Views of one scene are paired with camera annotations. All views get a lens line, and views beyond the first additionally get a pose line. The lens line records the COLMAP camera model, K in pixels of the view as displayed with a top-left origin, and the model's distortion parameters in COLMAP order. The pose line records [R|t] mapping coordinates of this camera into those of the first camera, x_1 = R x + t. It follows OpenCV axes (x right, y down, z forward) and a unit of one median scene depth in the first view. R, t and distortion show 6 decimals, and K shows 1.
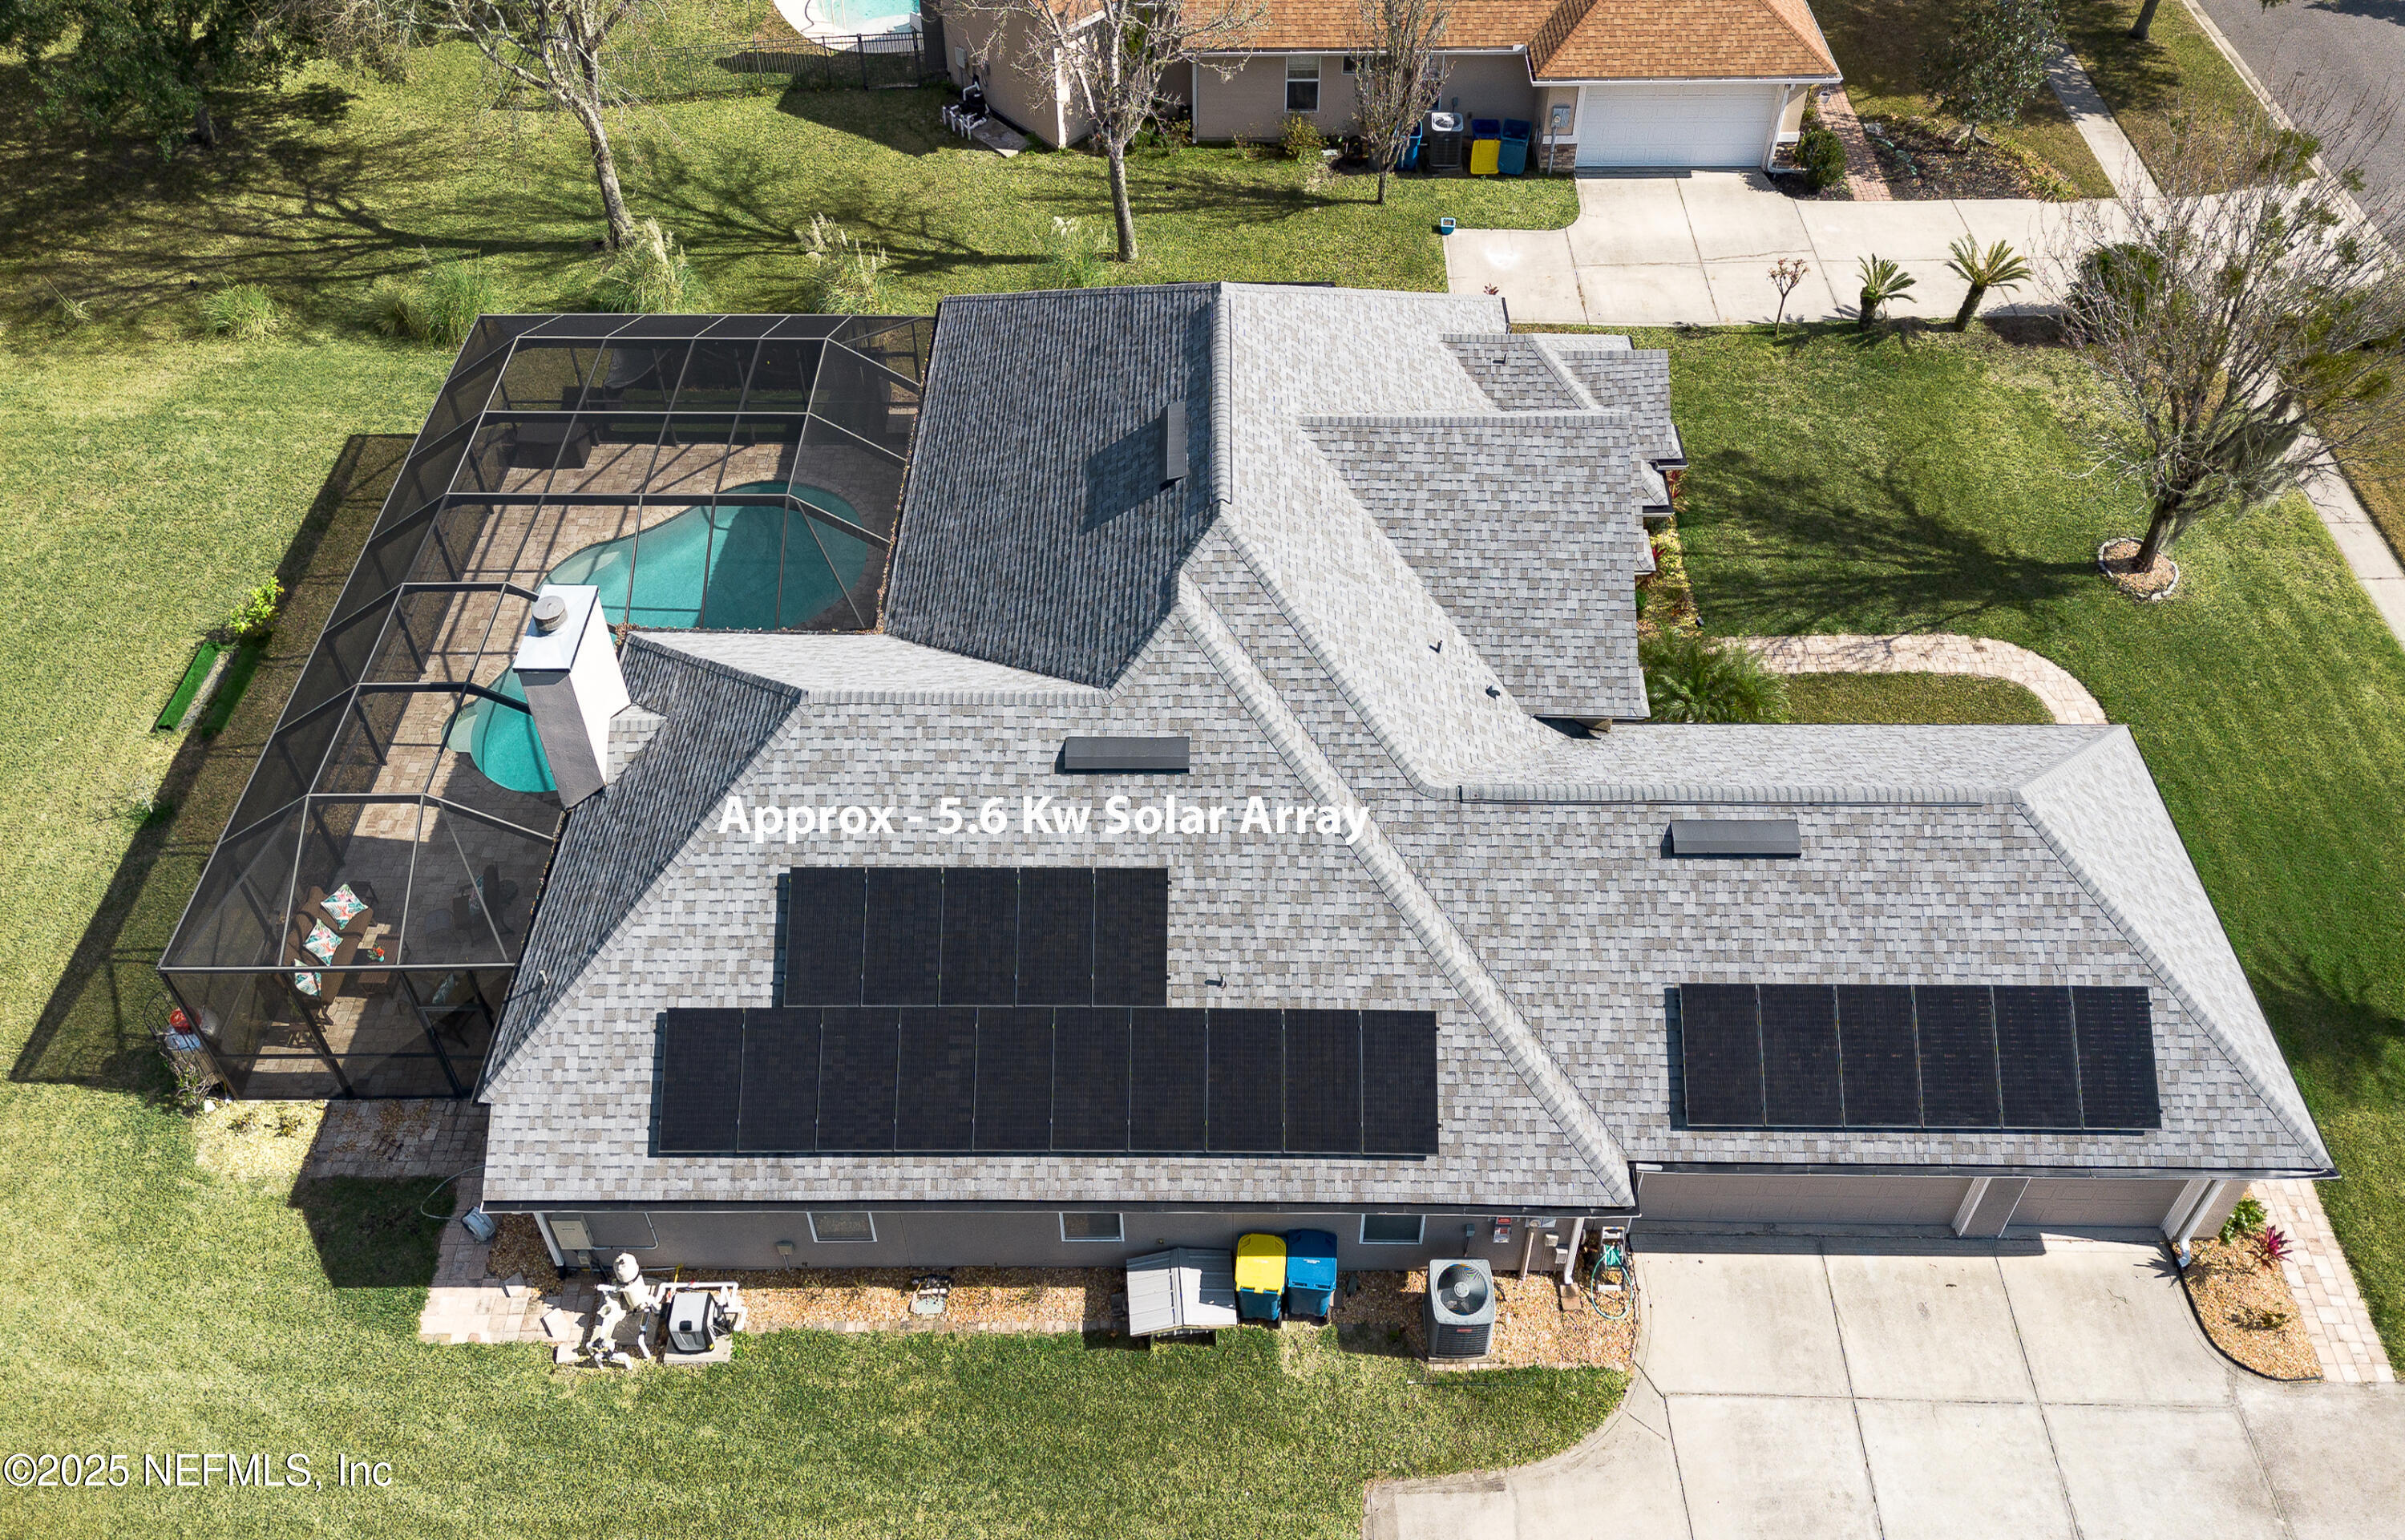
lens RADIAL K [[2025.9, 0, 1202.5], [0, 2025.9, 770.0], [0, 0, 1]] dist [0.127176, -0.152636]
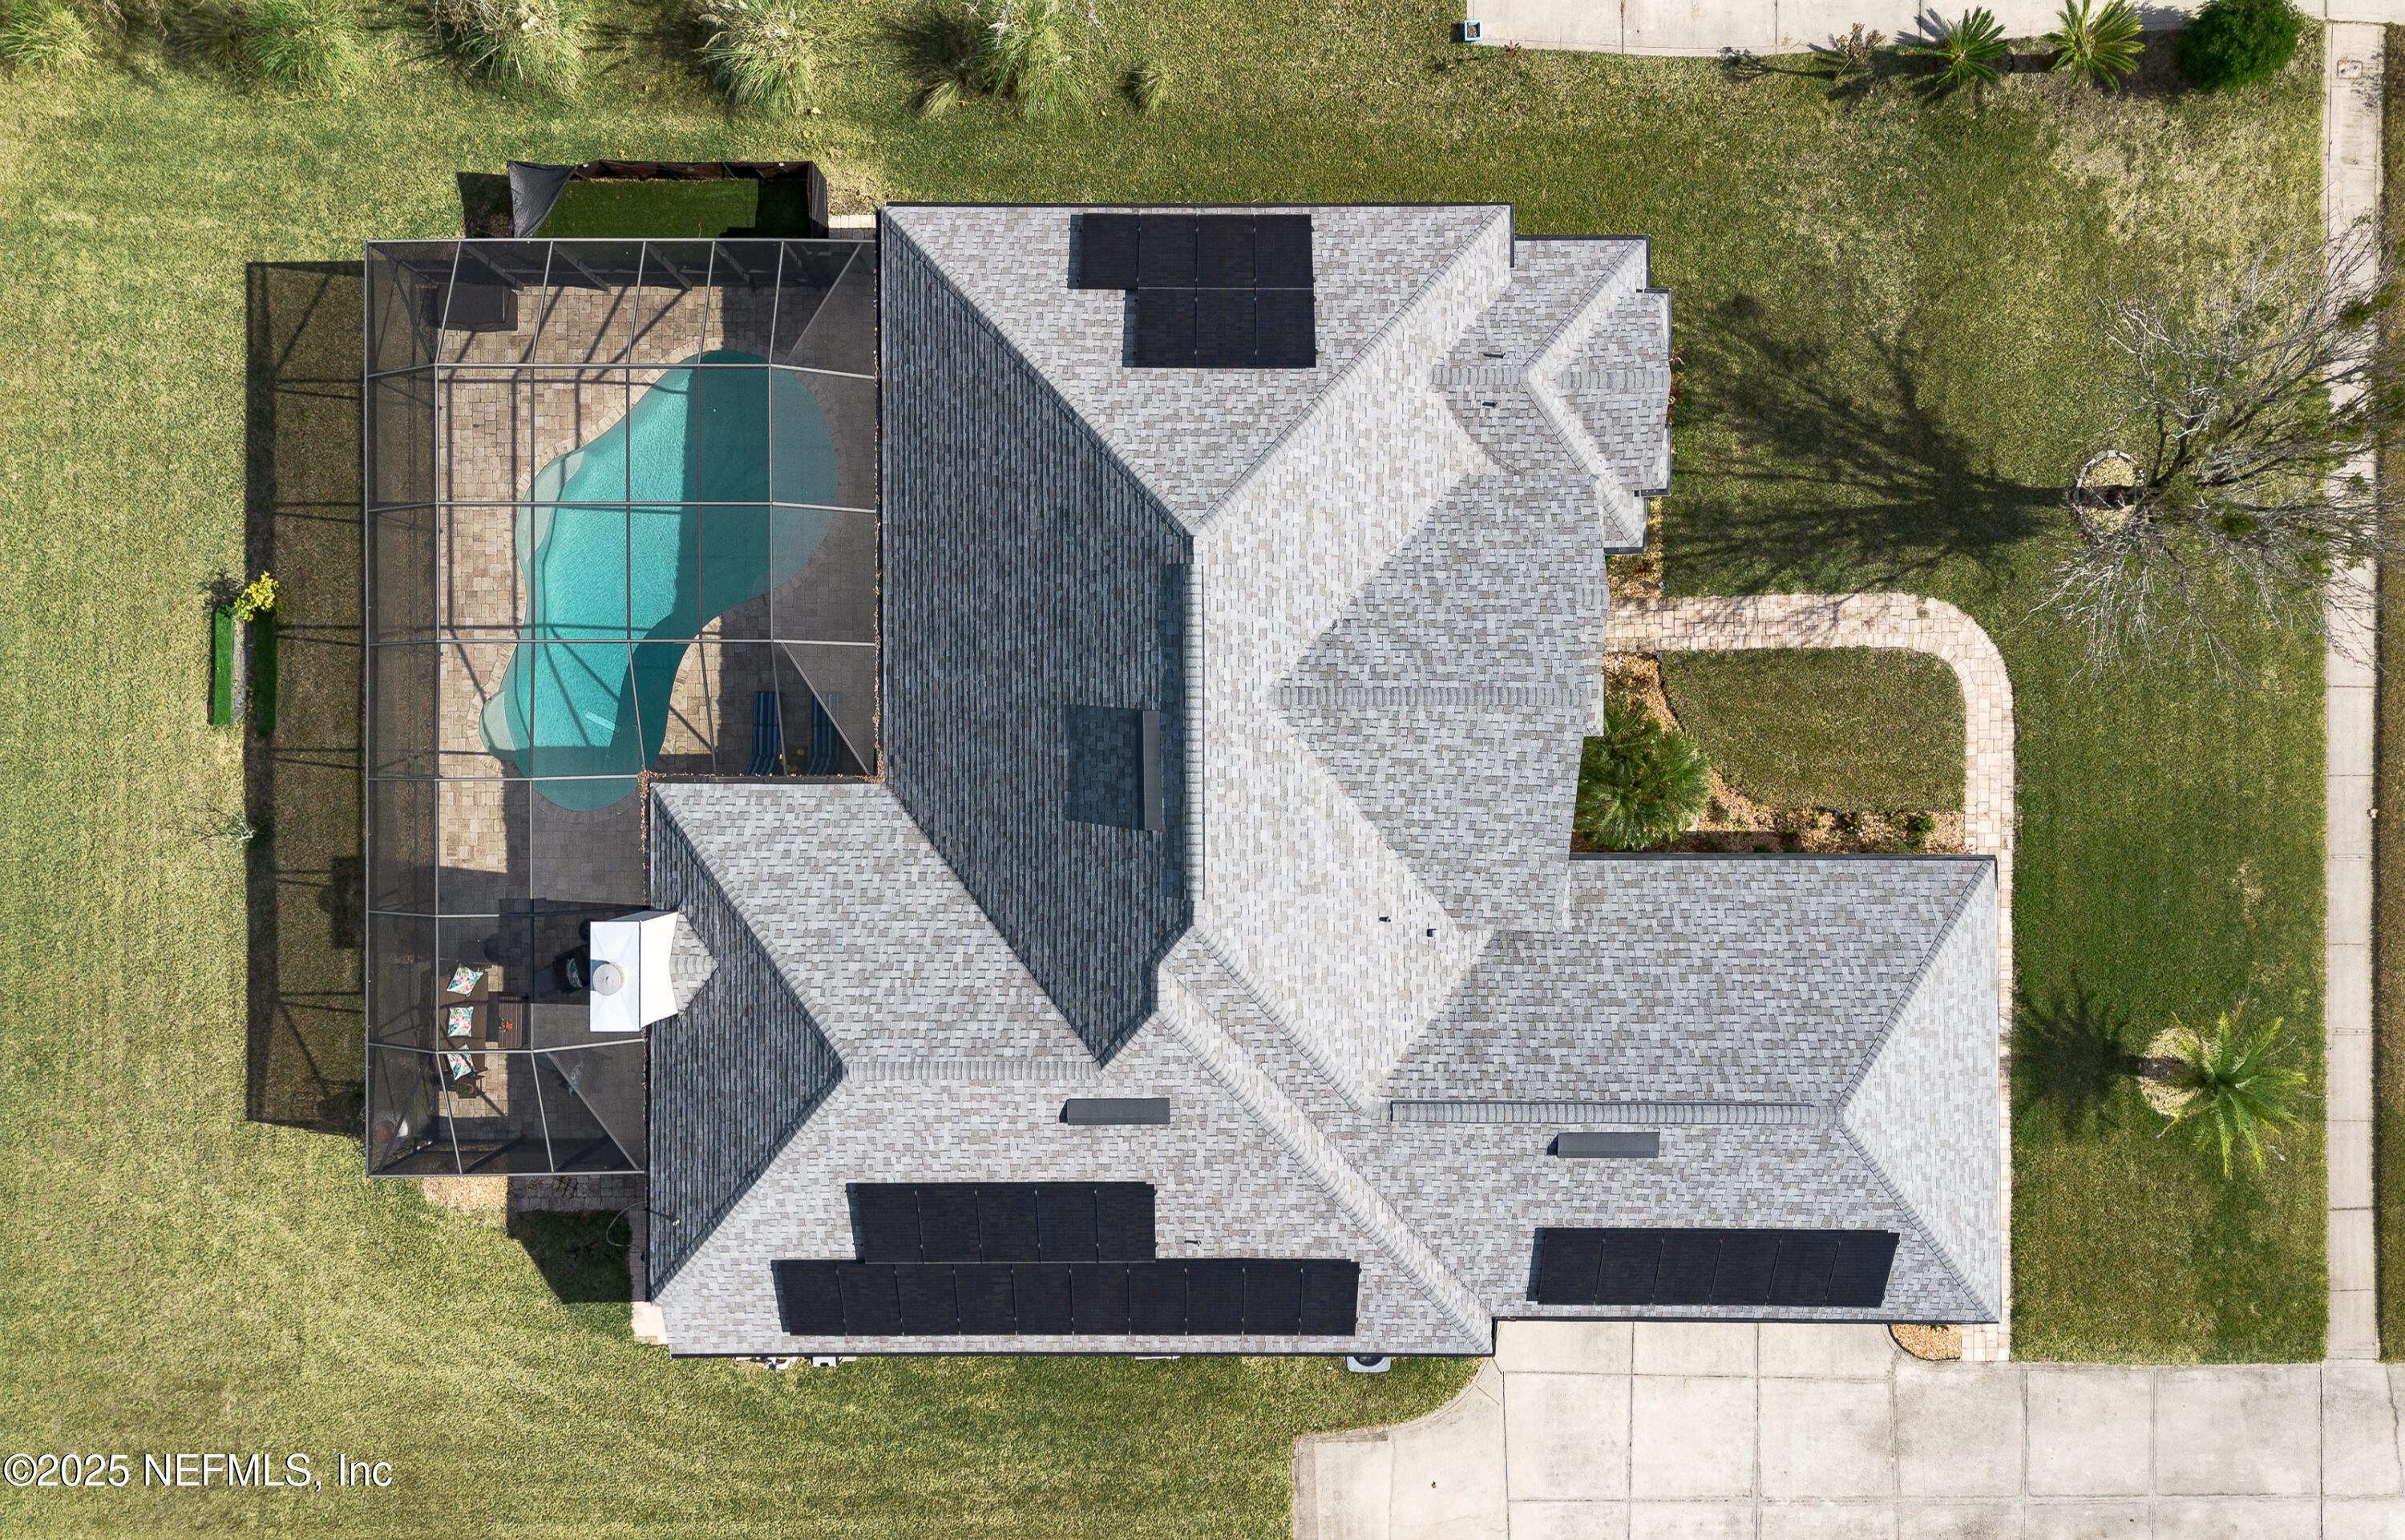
lens RADIAL K [[2025.9, 0, 1202.5], [0, 2025.9, 770.0], [0, 0, 1]] dist [0.127176, -0.152636]
pose [[0.999952, -0.009620, 0.001965, 0.012655], [0.005213, 0.689745, 0.724034, -1.027026], [-0.008320, -0.723989, 0.689762, 0.305083]]
